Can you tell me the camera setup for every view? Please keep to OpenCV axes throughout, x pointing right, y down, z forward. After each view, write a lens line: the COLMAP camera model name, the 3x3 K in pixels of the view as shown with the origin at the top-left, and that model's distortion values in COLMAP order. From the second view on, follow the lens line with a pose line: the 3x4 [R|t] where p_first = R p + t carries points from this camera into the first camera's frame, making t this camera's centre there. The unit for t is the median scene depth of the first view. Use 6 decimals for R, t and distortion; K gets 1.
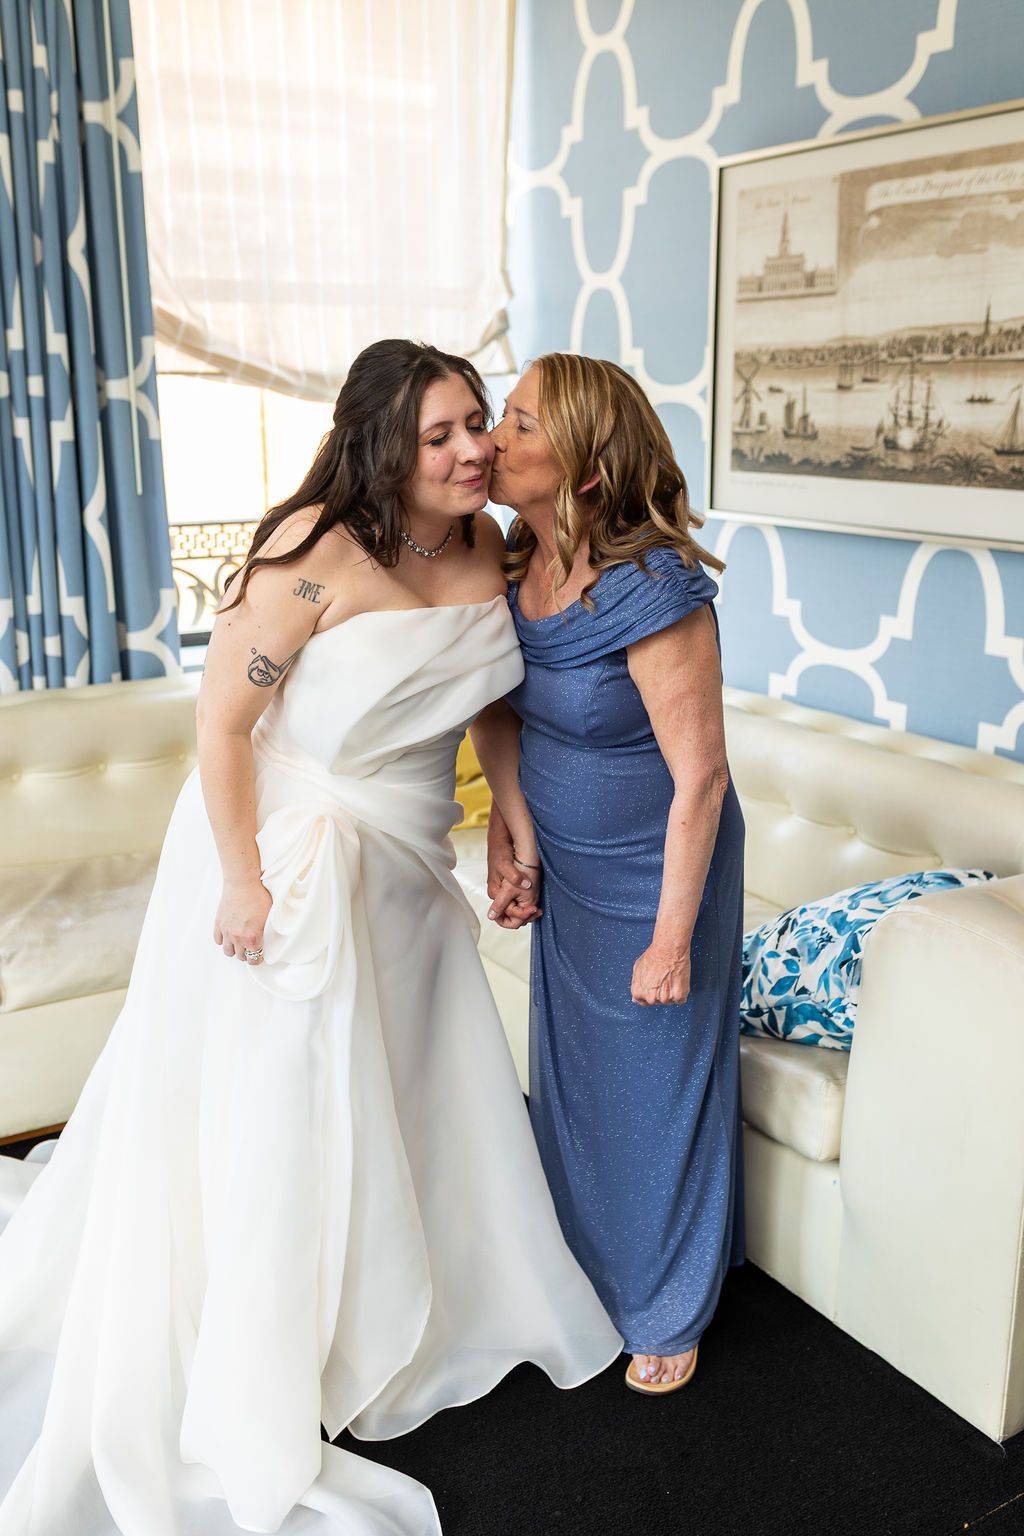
lens RADIAL K [[1487.1, 0, 519.6], [0, 1487.1, 761.3], [0, 0, 1]] dist [-0.016045, 0.000000]
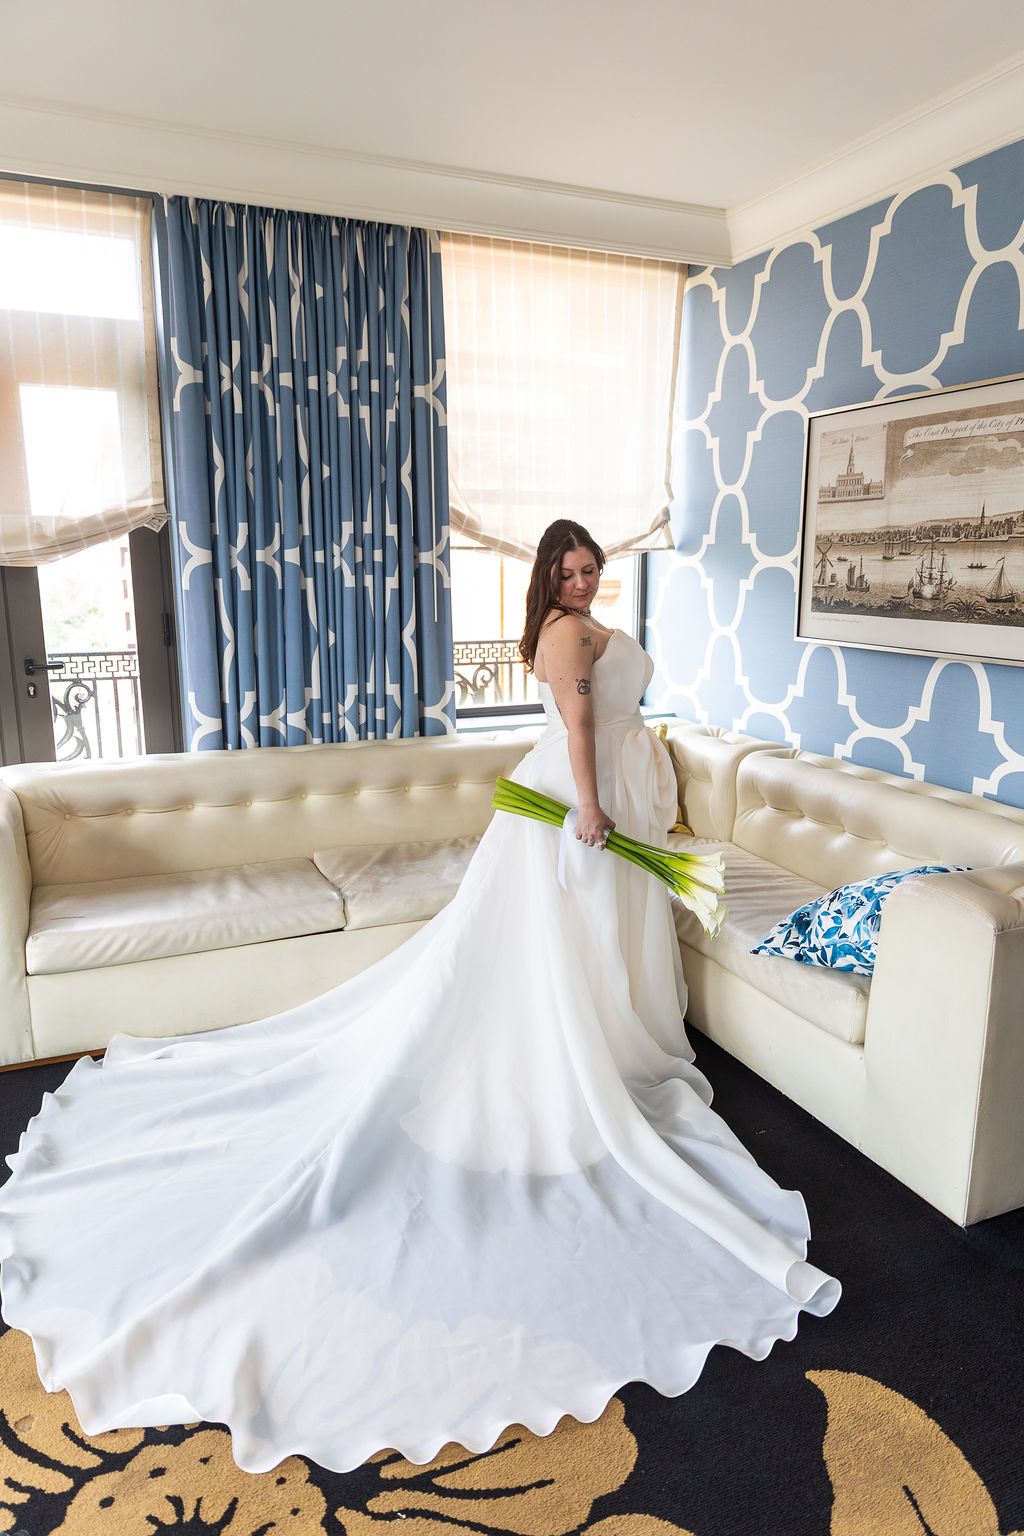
lens RADIAL K [[1036.1, 0, 505.5], [0, 1036.1, 769.4], [0, 0, 1]] dist [-0.004280, -0.002764]
pose [[0.987508, 0.033792, -0.153899, -0.001308], [-0.040285, 0.998416, -0.039264, 0.025379], [0.152329, 0.044973, 0.987306, -0.111565]]
